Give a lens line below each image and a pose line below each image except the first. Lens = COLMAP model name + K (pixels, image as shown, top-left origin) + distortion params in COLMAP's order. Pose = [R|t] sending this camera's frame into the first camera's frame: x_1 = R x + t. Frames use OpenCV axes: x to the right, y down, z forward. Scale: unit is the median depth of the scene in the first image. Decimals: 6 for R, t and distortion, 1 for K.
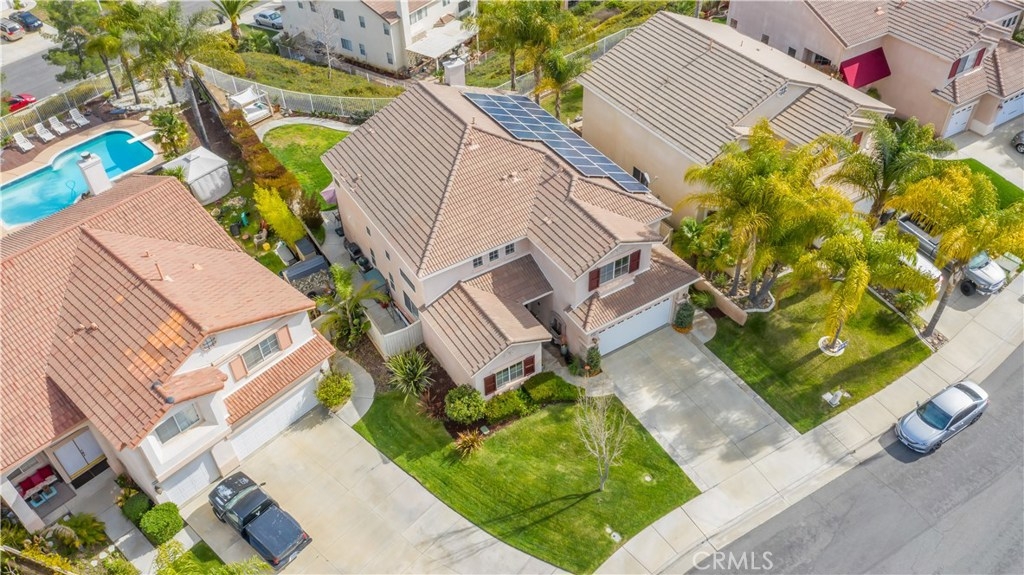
lens RADIAL K [[781.7, 0, 512.0], [0, 781.7, 287.5], [0, 0, 1]] dist [0.004585, 0.002916]
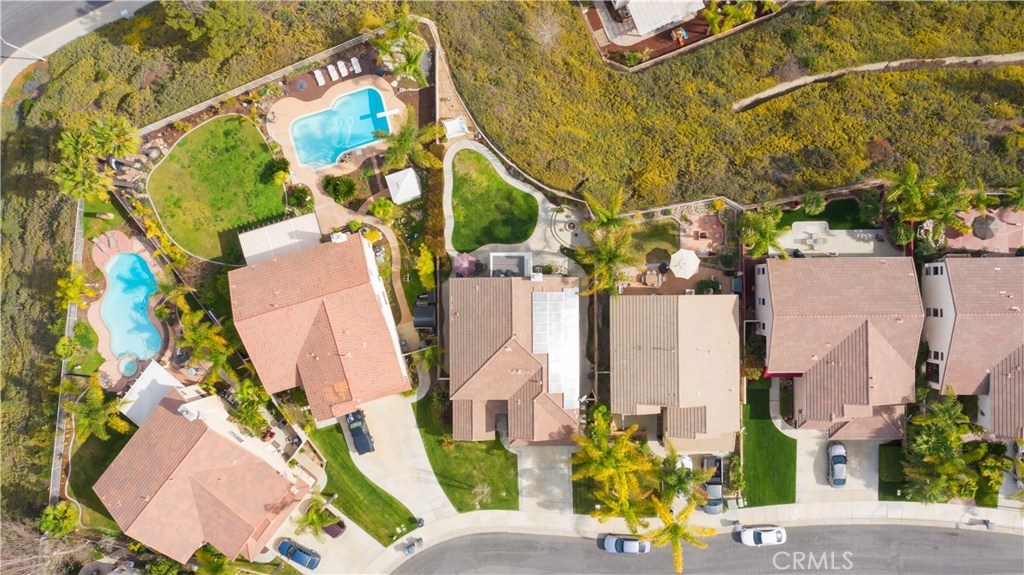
lens RADIAL K [[781.7, 0, 512.0], [0, 781.7, 287.5], [0, 0, 1]] dist [0.004585, 0.002916]
pose [[0.851665, 0.523955, -0.011762, -0.102429], [-0.350738, 0.586496, 0.730072, -1.743543], [0.389423, -0.617651, 0.683269, -0.224612]]
